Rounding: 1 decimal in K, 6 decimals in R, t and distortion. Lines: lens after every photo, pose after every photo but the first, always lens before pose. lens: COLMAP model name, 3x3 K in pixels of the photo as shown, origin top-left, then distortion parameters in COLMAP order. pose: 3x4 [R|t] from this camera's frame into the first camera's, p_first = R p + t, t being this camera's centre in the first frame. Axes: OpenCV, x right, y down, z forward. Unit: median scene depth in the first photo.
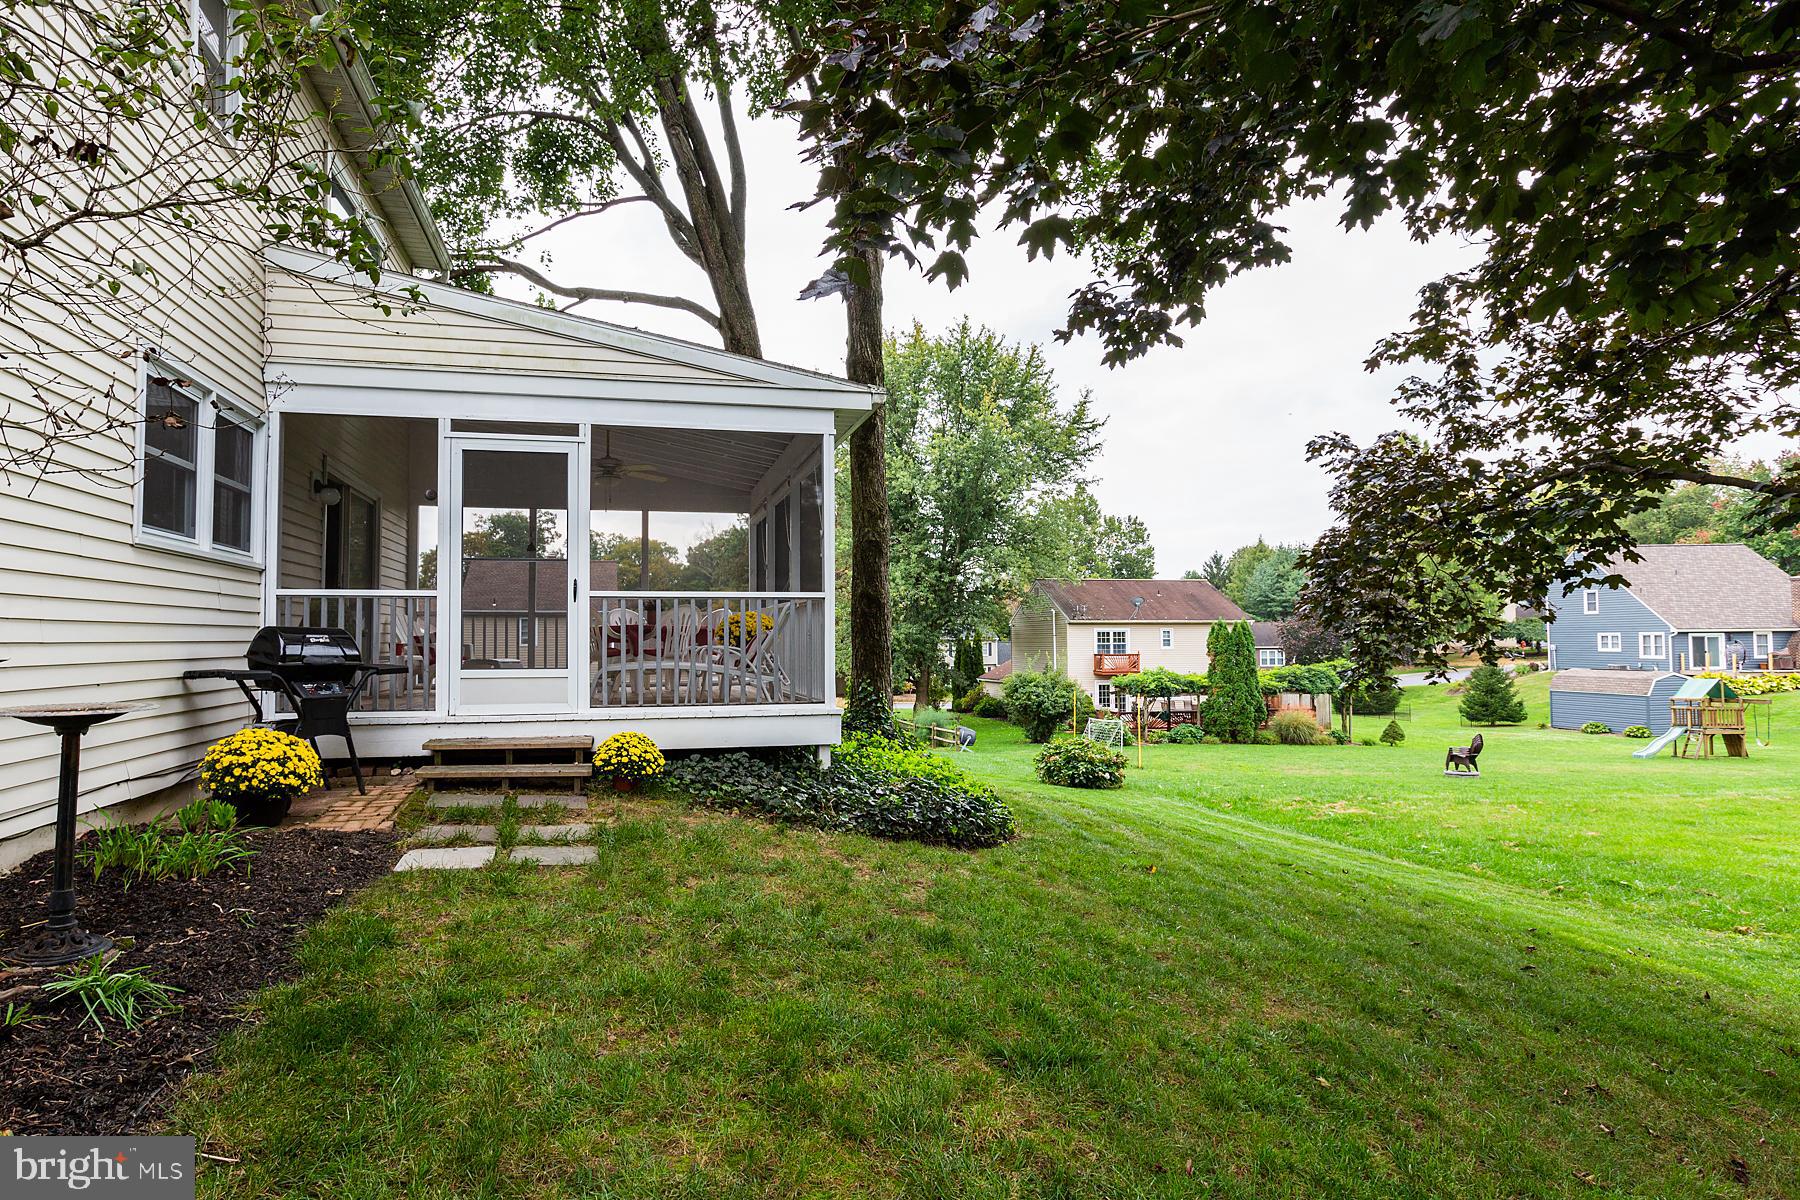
lens RADIAL K [[959.8, 0, 841.7], [0, 959.8, 606.0], [0, 0, 1]] dist [-0.001625, 0.000199]
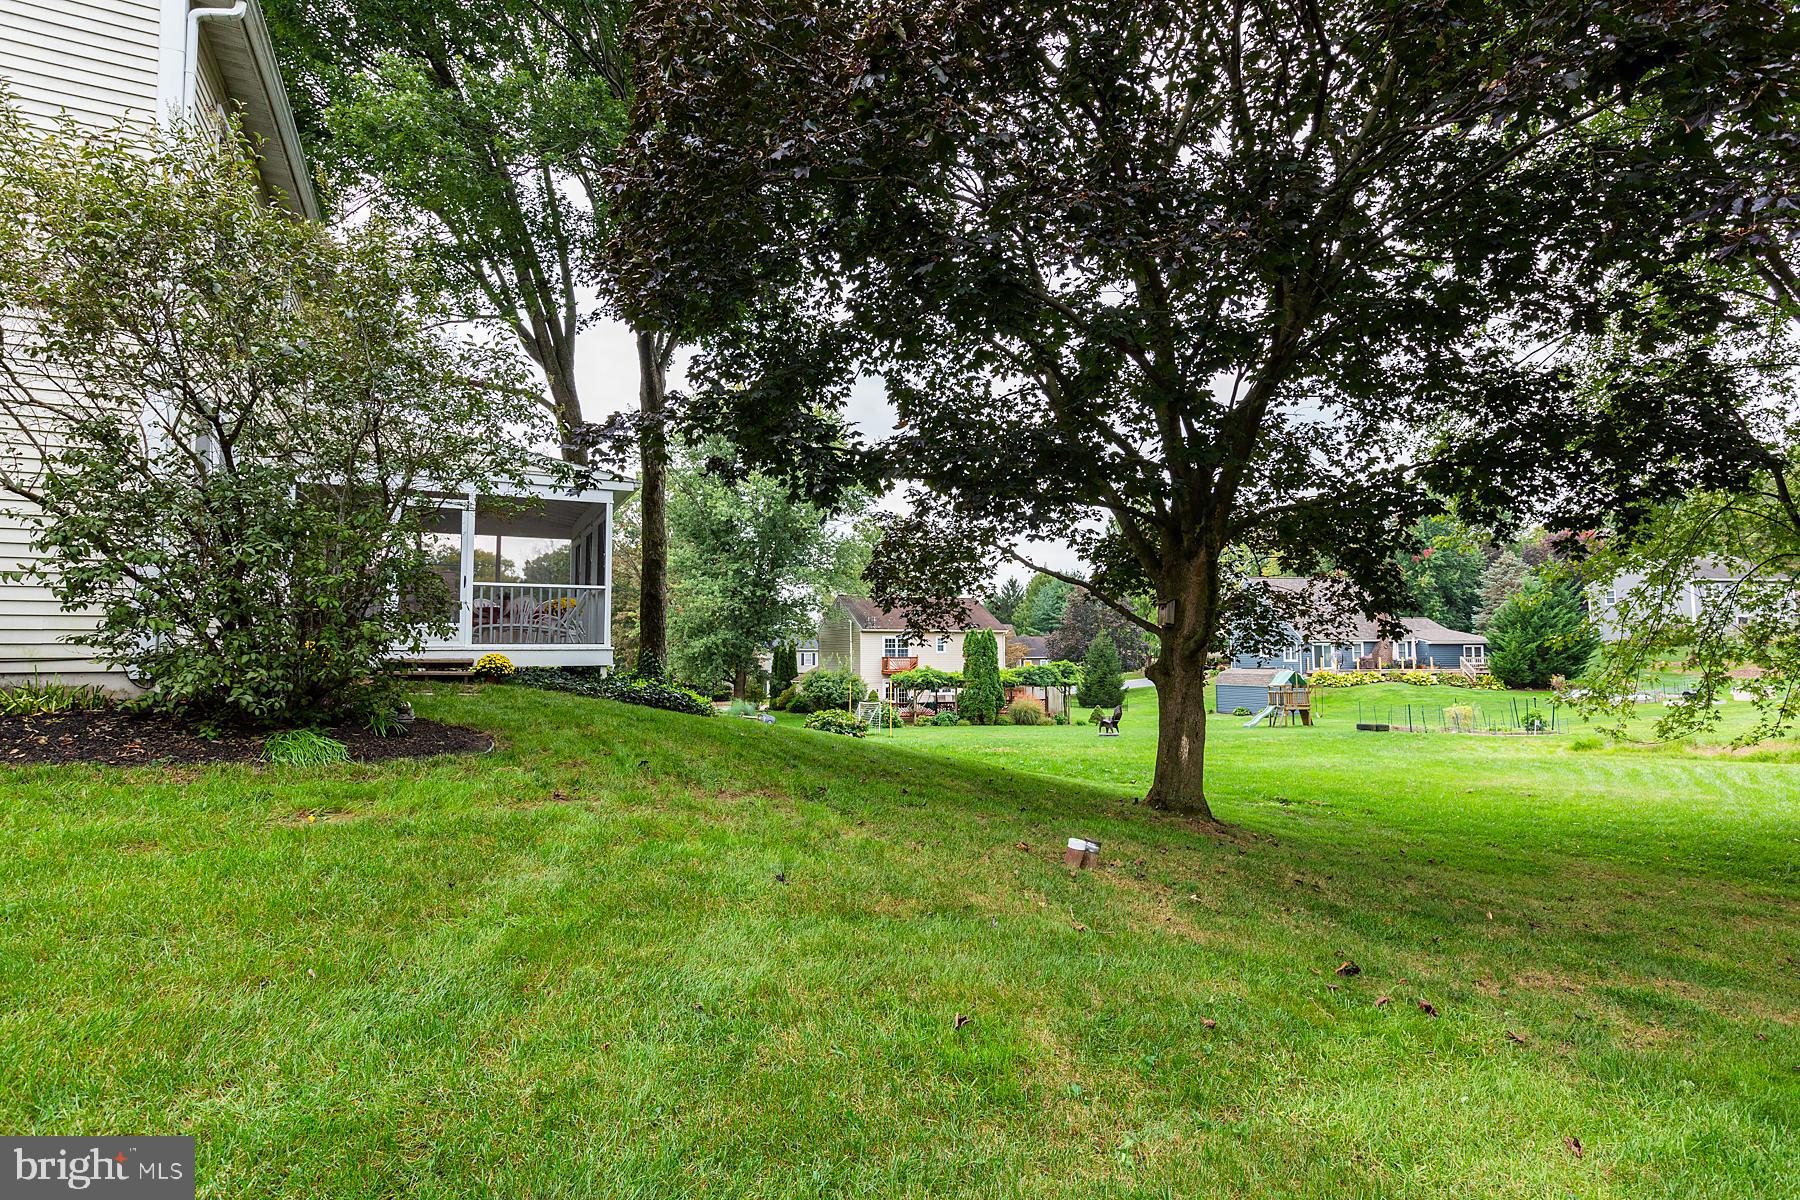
lens RADIAL K [[894.1, 0, 902.2], [0, 894.1, 593.7], [0, 0, 1]] dist [-0.000704, 0.000223]
pose [[0.970833, 0.017383, 0.239128, 0.020070], [-0.009841, 0.999417, -0.032699, 0.008302], [-0.239557, 0.029392, 0.970437, -0.133415]]
